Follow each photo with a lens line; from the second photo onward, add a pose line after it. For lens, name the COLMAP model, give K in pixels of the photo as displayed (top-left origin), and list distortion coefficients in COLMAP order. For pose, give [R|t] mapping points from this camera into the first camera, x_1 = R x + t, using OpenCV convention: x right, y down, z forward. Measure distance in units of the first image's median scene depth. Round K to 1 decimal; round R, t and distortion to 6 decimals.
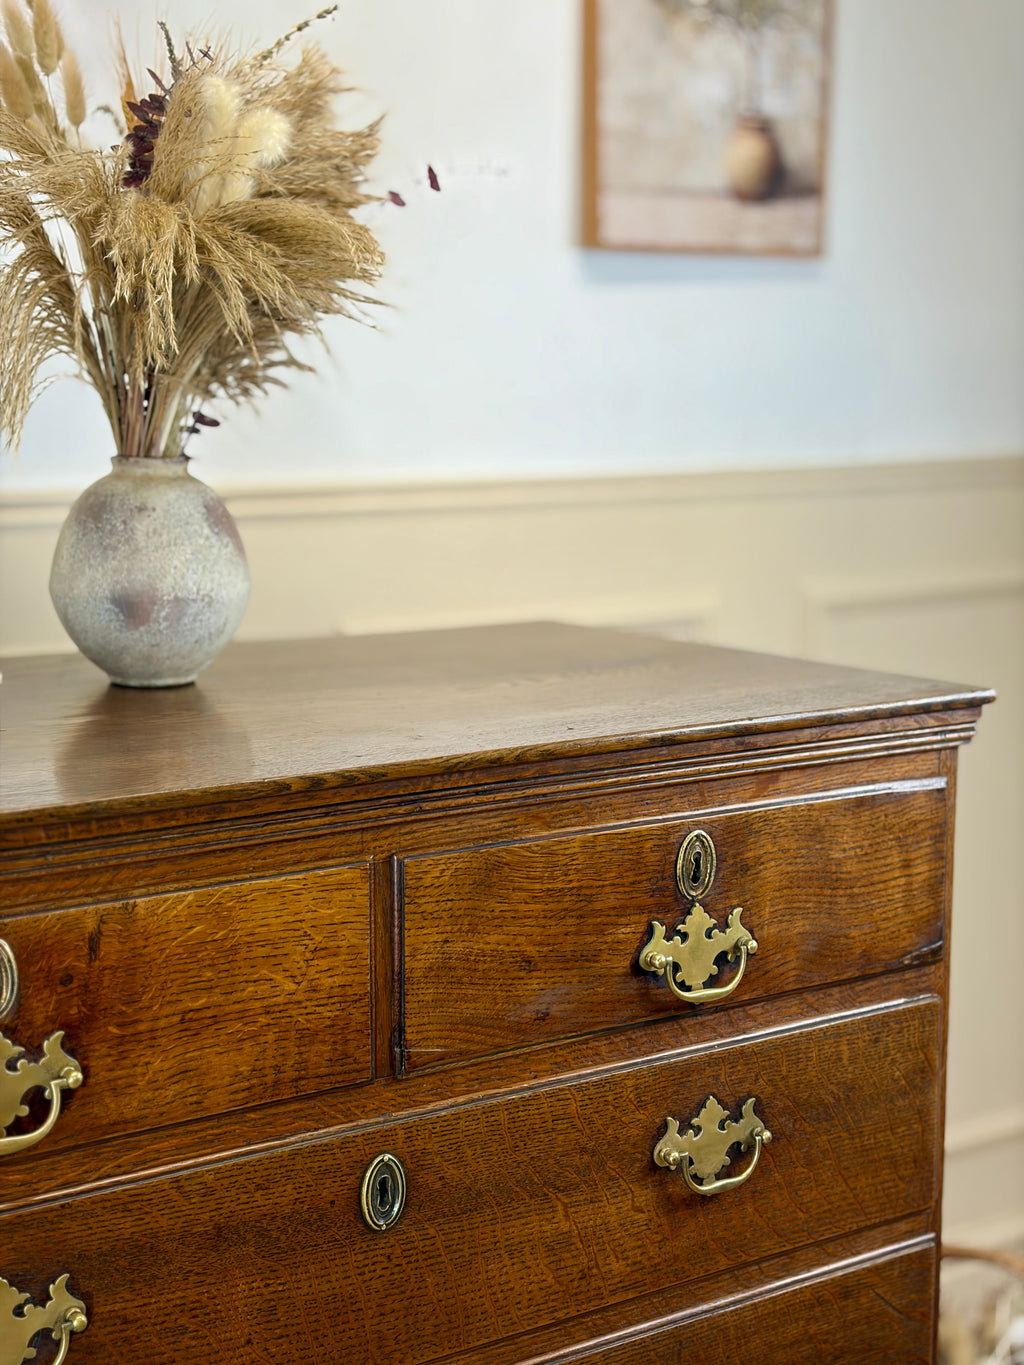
lens RADIAL K [[2047.3, 0, 507.6], [0, 2047.3, 689.0], [0, 0, 1]] dist [0.246910, -1.039854]
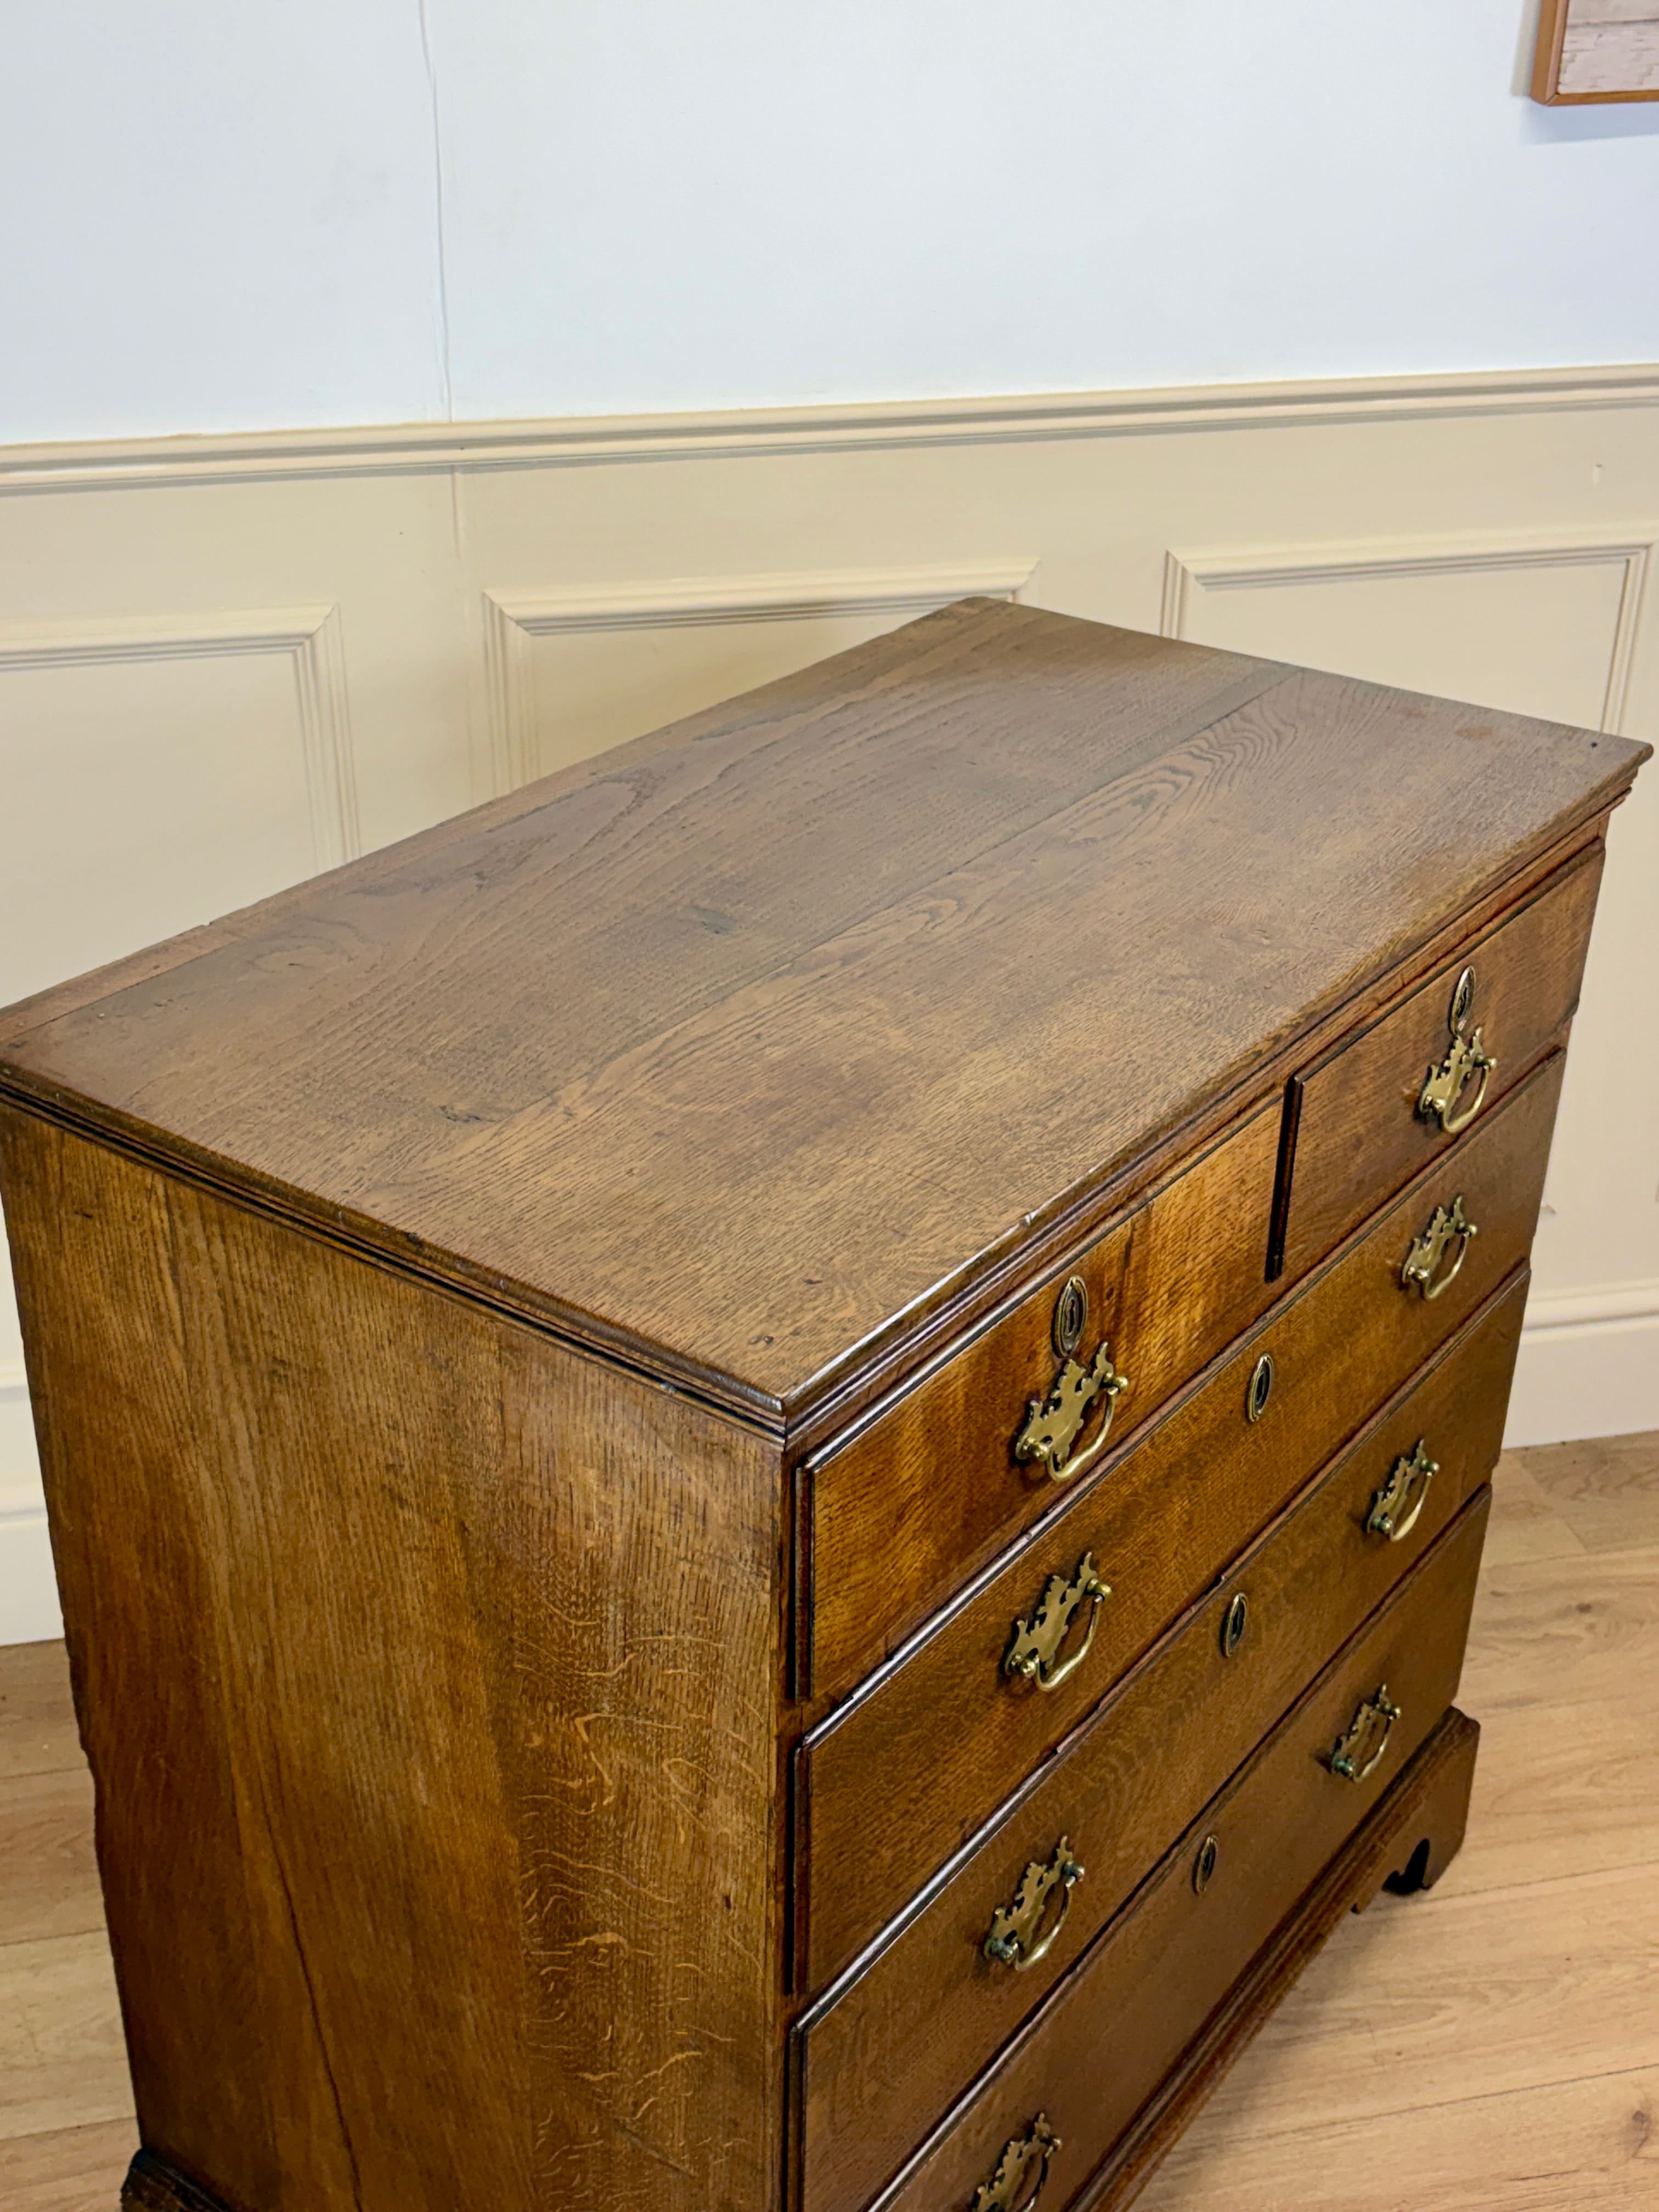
lens RADIAL K [[2601.1, 0, 819.7], [0, 2601.1, 1111.7], [0, 0, 1]] dist [0.204886, -0.785238]
pose [[0.938707, -0.149210, 0.310751, -0.597270], [0.035475, 0.938495, 0.343464, -0.307033], [-0.342887, -0.311388, 0.886265, -0.009805]]
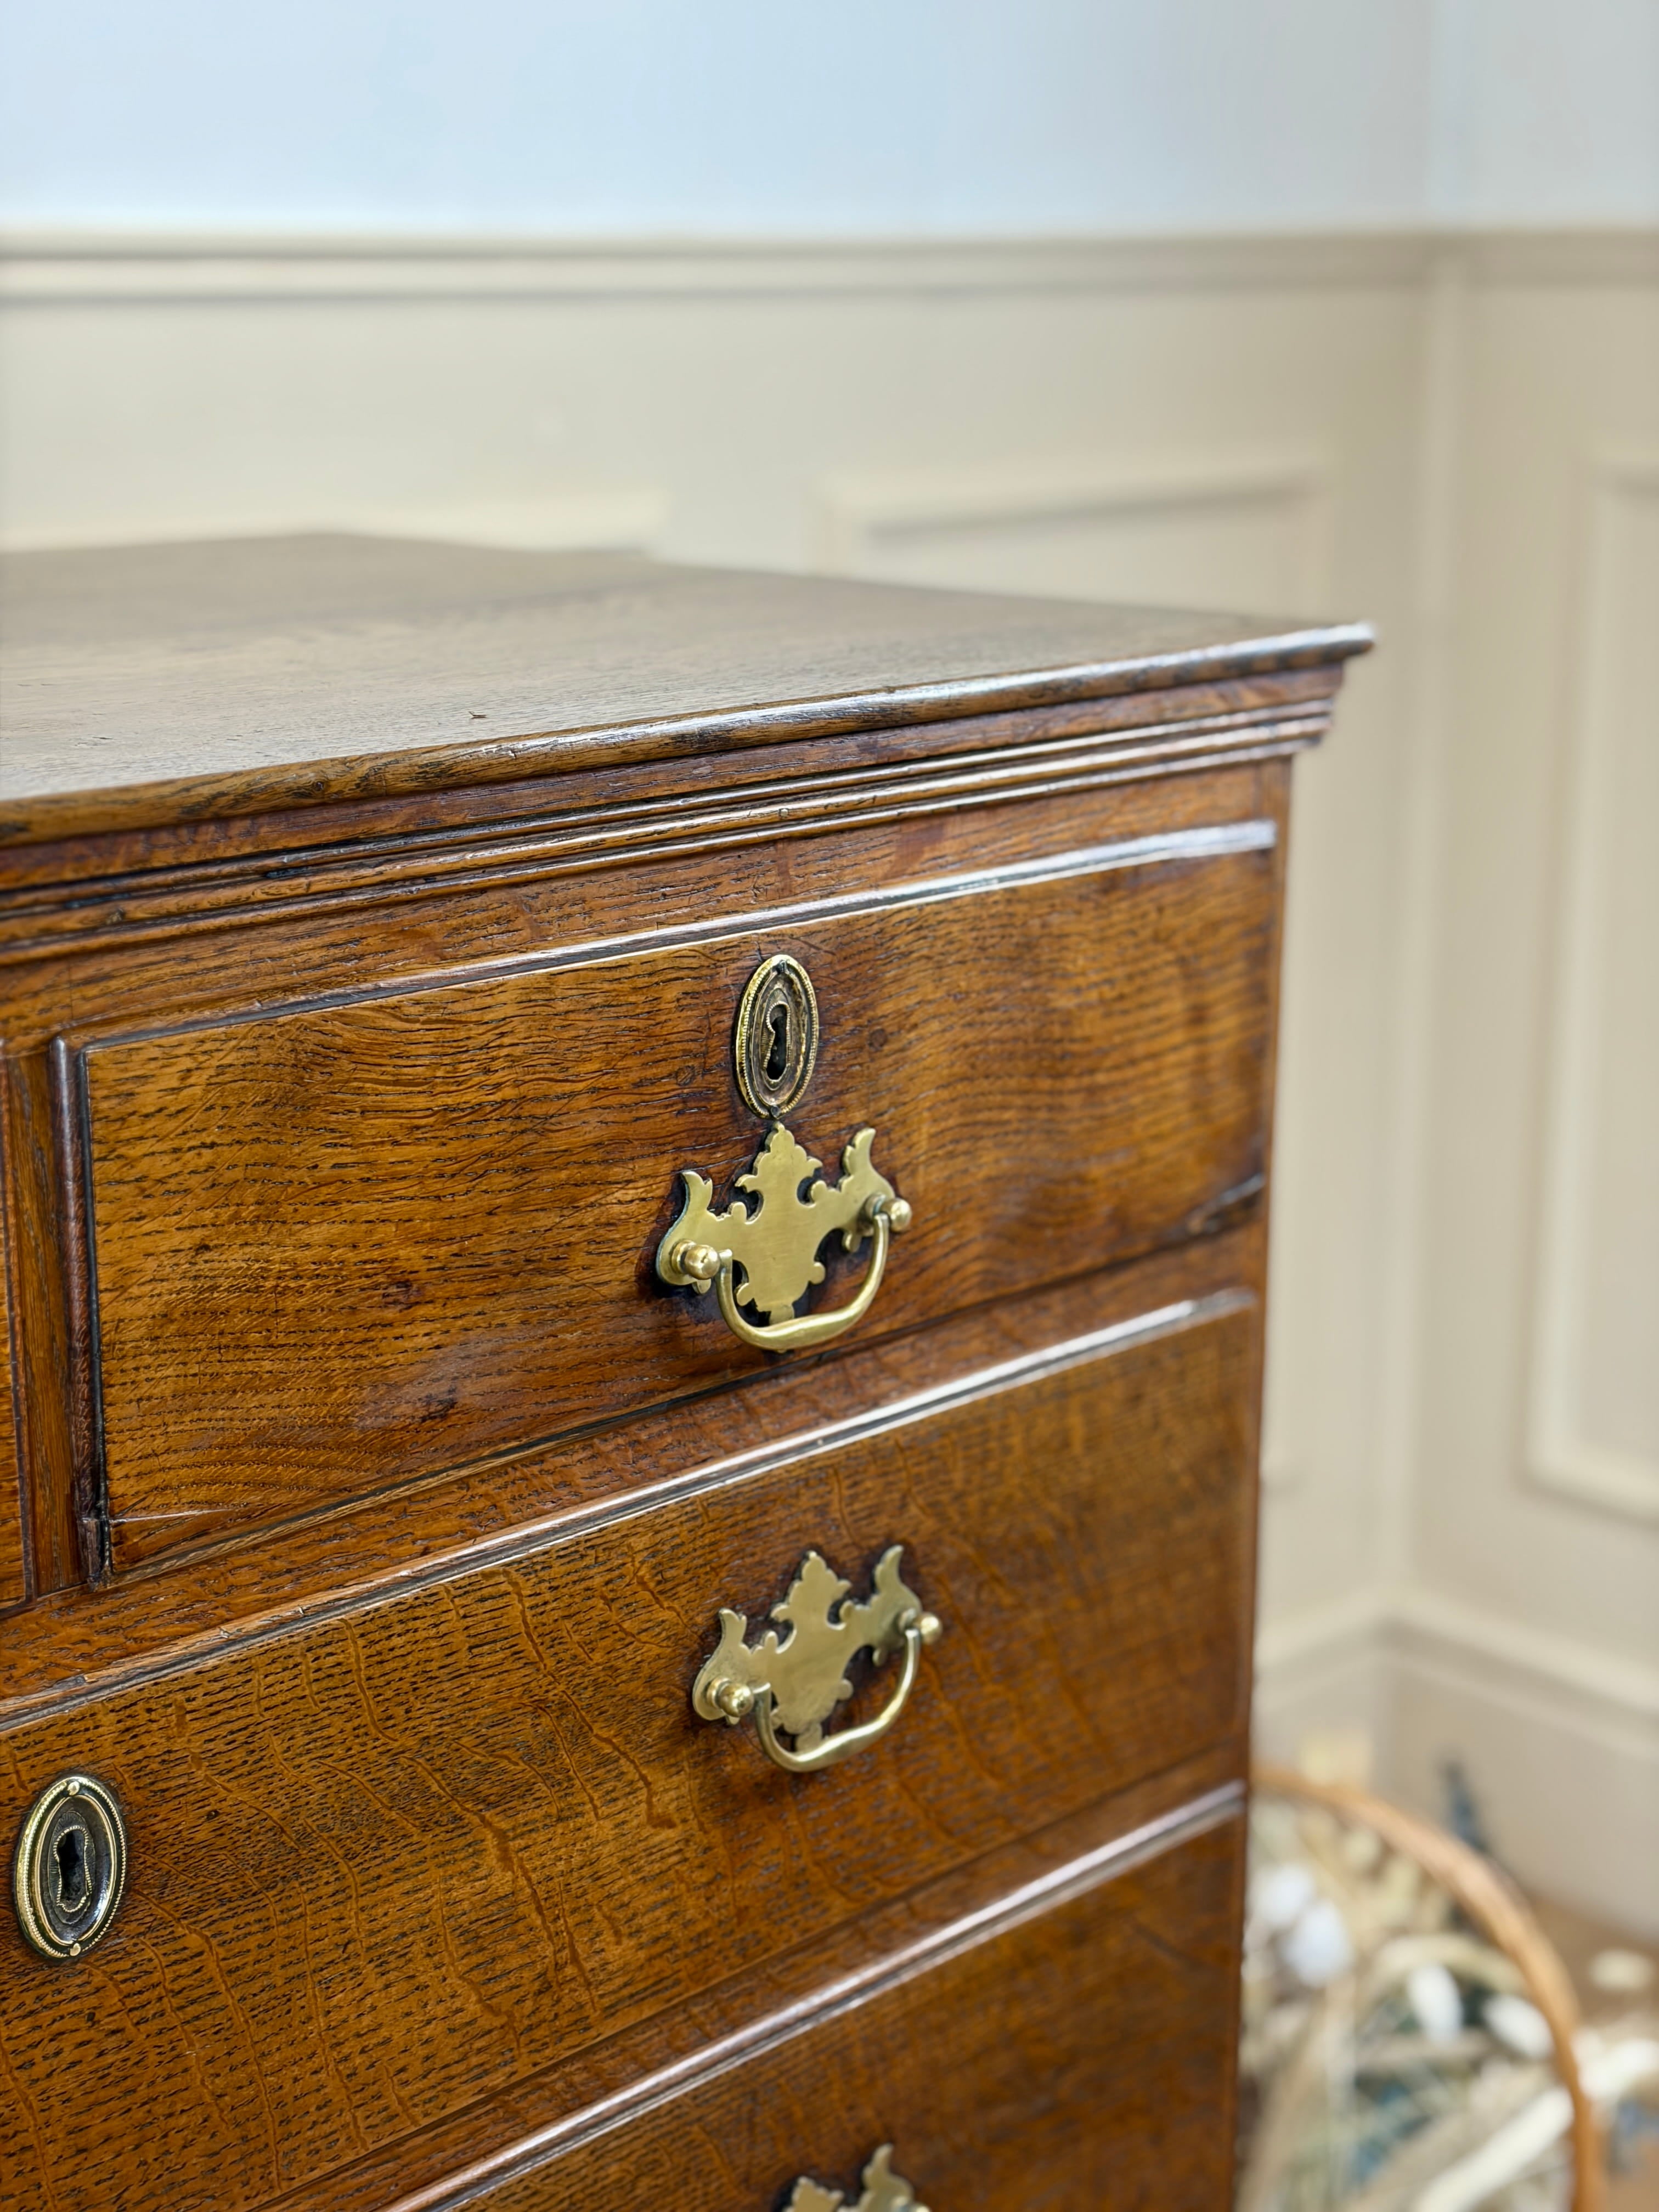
lens RADIAL K [[3317.6, 0, 822.3], [0, 3317.6, 1116.5], [0, 0, 1]] dist [0.246910, -1.039854]
pose [[0.980897, -0.045806, 0.189056, -0.031531], [0.026422, 0.994247, 0.103802, 0.031244], [-0.192723, -0.096824, 0.976464, 0.324852]]
